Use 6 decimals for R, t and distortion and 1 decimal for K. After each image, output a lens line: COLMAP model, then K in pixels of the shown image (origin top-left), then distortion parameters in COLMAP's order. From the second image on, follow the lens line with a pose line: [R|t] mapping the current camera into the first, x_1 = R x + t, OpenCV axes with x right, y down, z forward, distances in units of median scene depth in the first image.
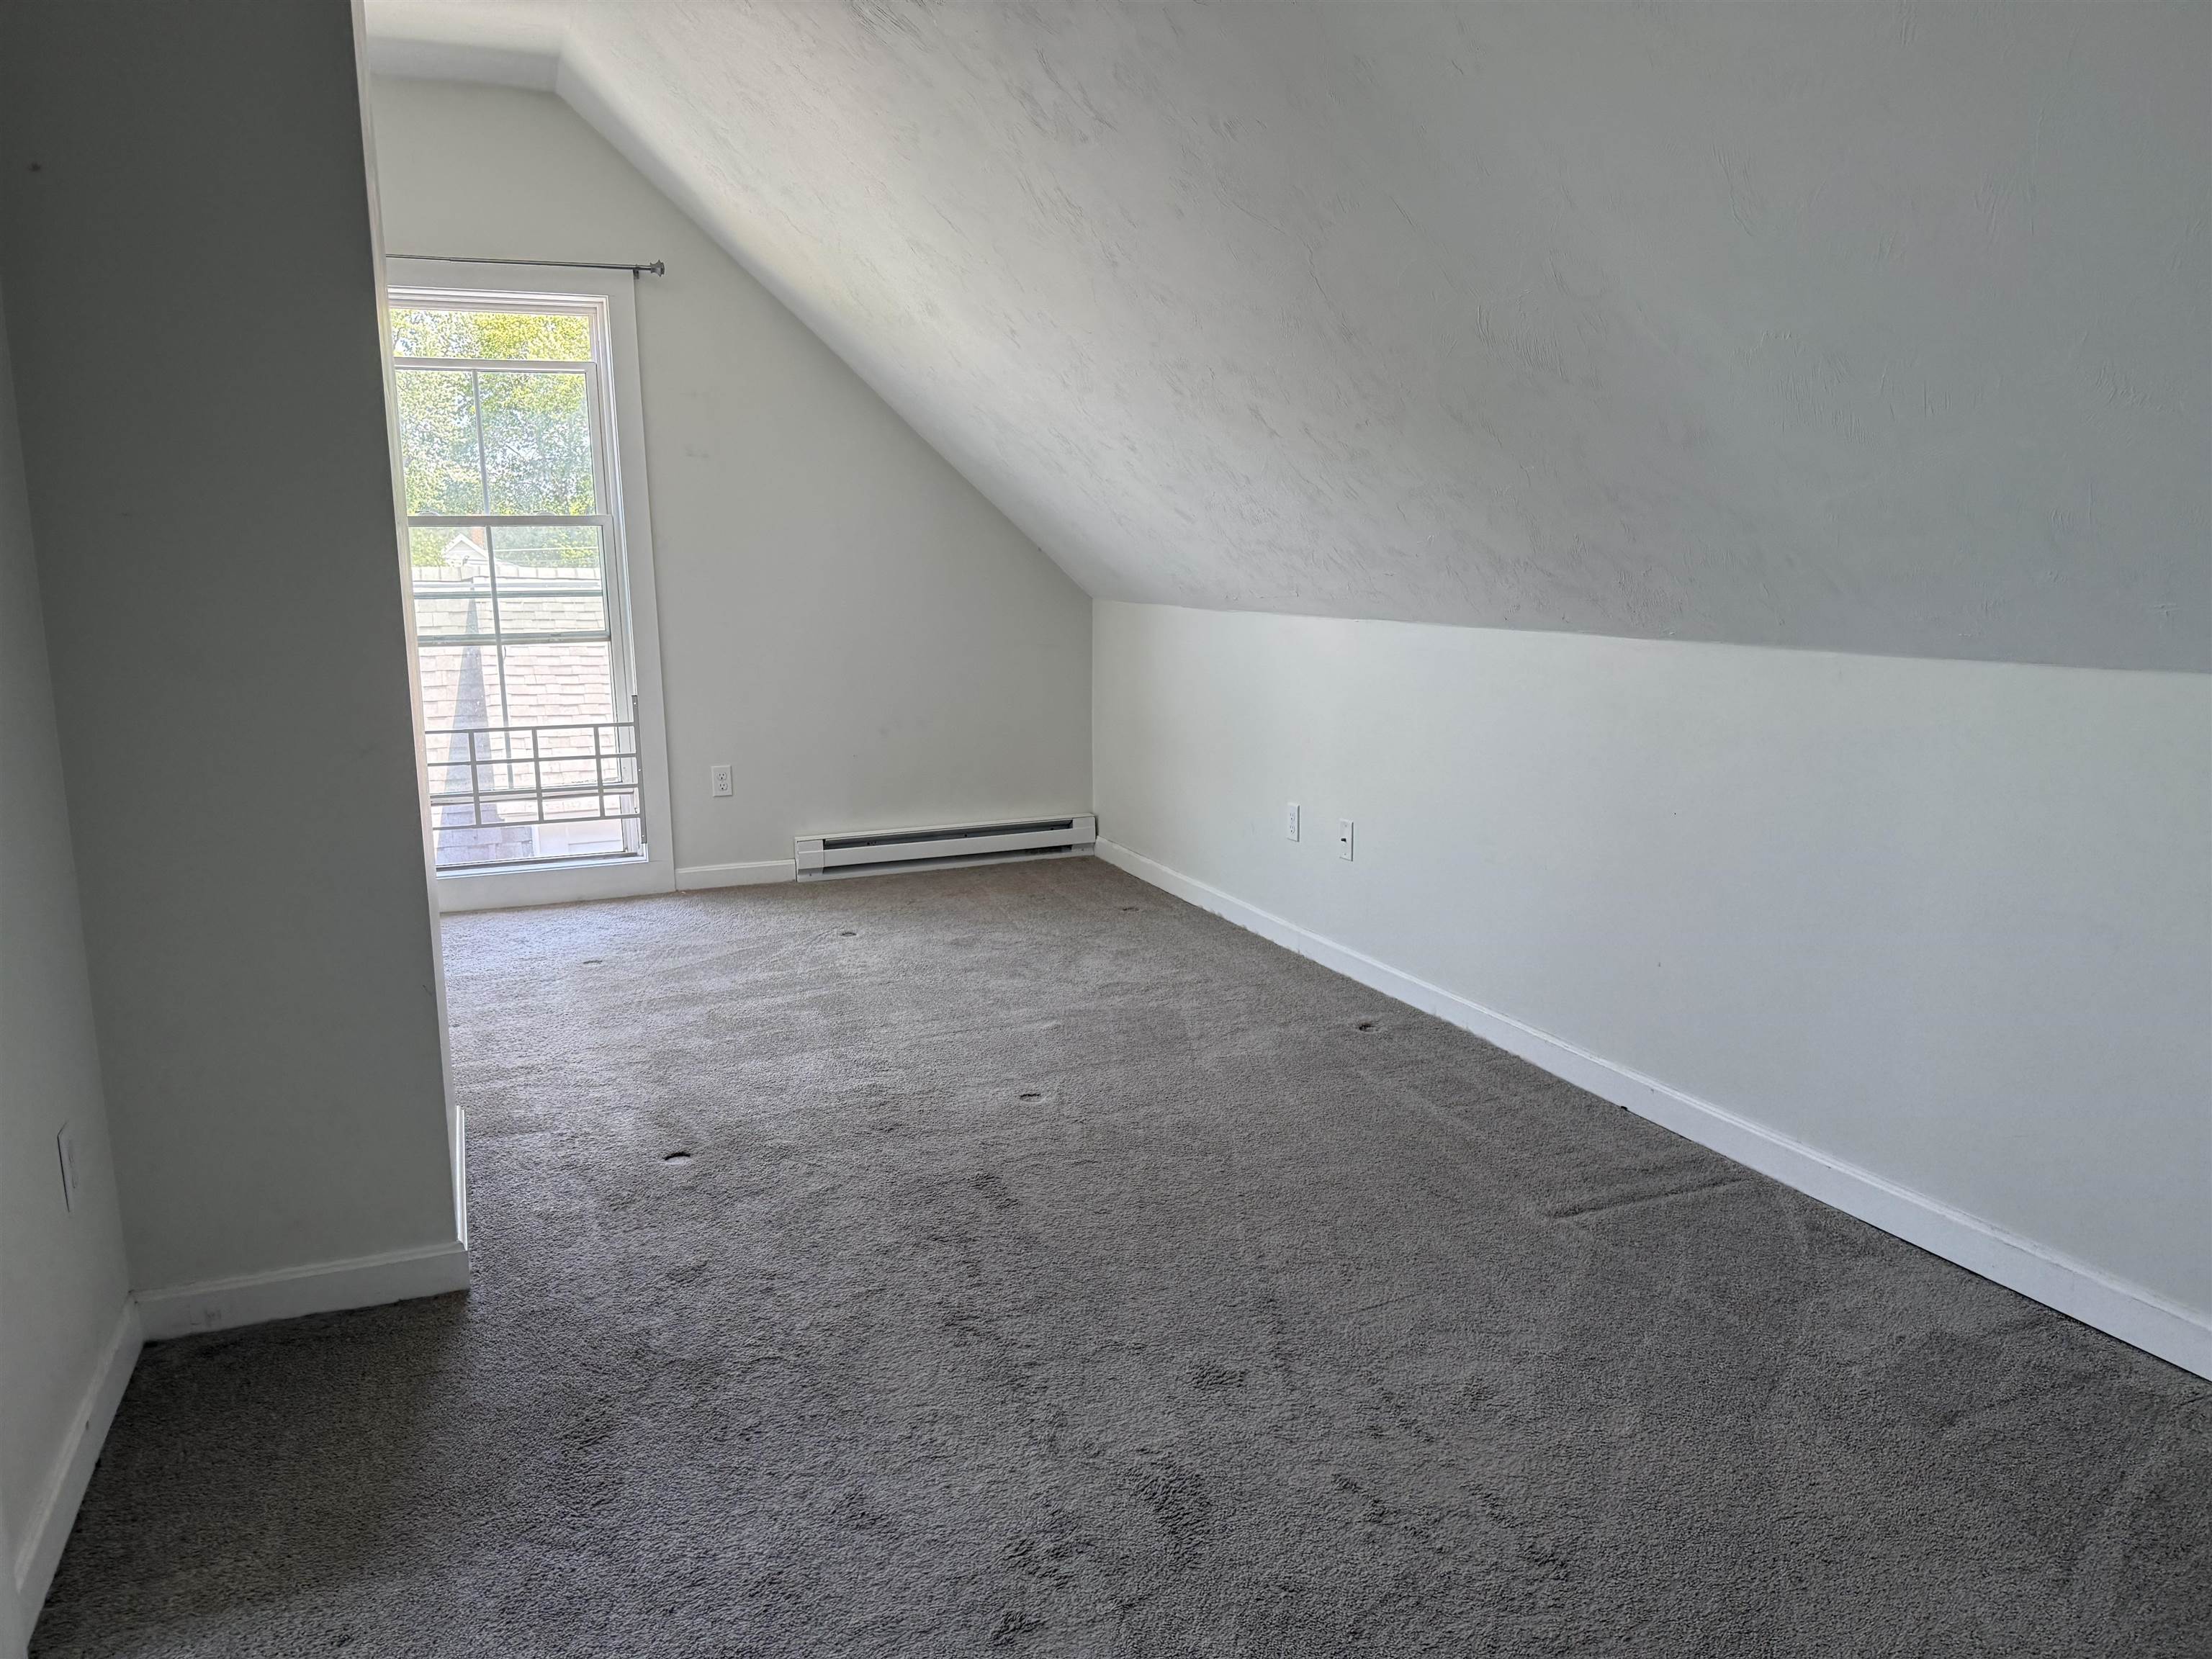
lens RADIAL K [[1554.1, 0, 1108.2], [0, 1554.1, 830.5], [0, 0, 1]] dist [0.010156, -0.022424]
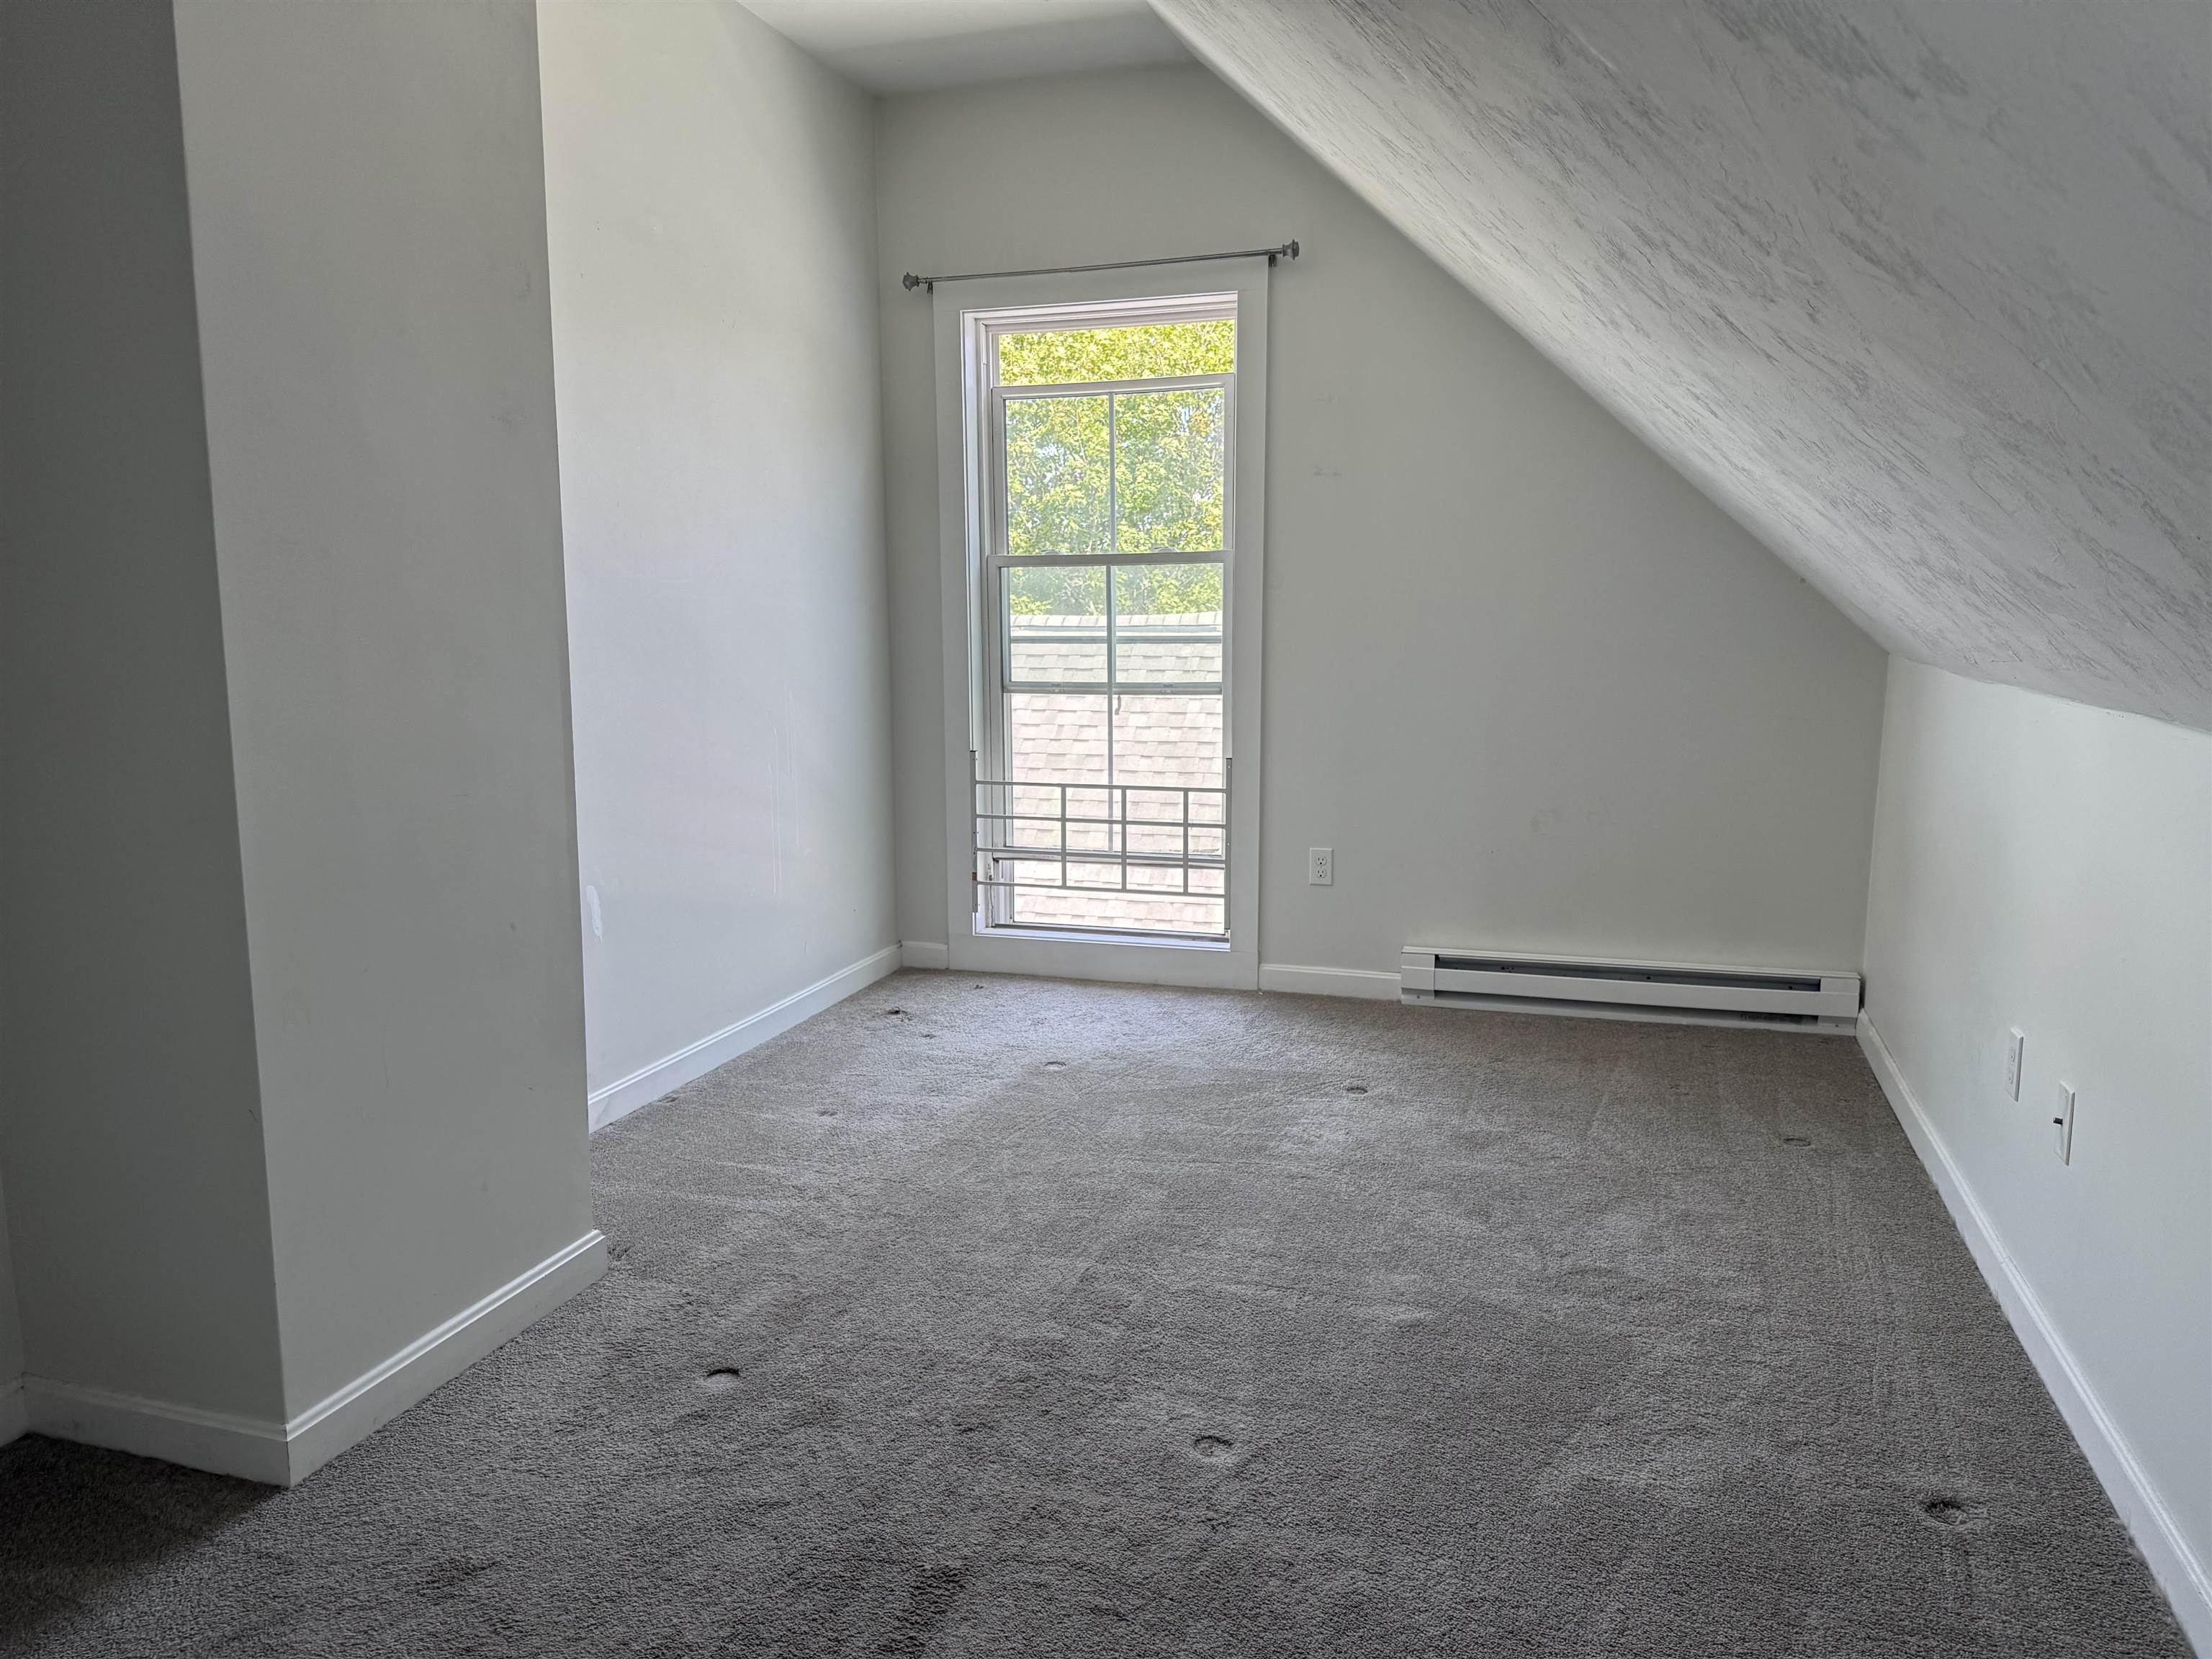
lens RADIAL K [[1532.9, 0, 1067.9], [0, 1532.9, 822.1], [0, 0, 1]] dist [0.185625, -0.367764]
pose [[0.748706, 0.091037, -0.656621, 0.196870], [-0.111359, 0.993722, 0.010798, -0.051978], [0.653481, 0.065036, 0.754143, 0.307226]]
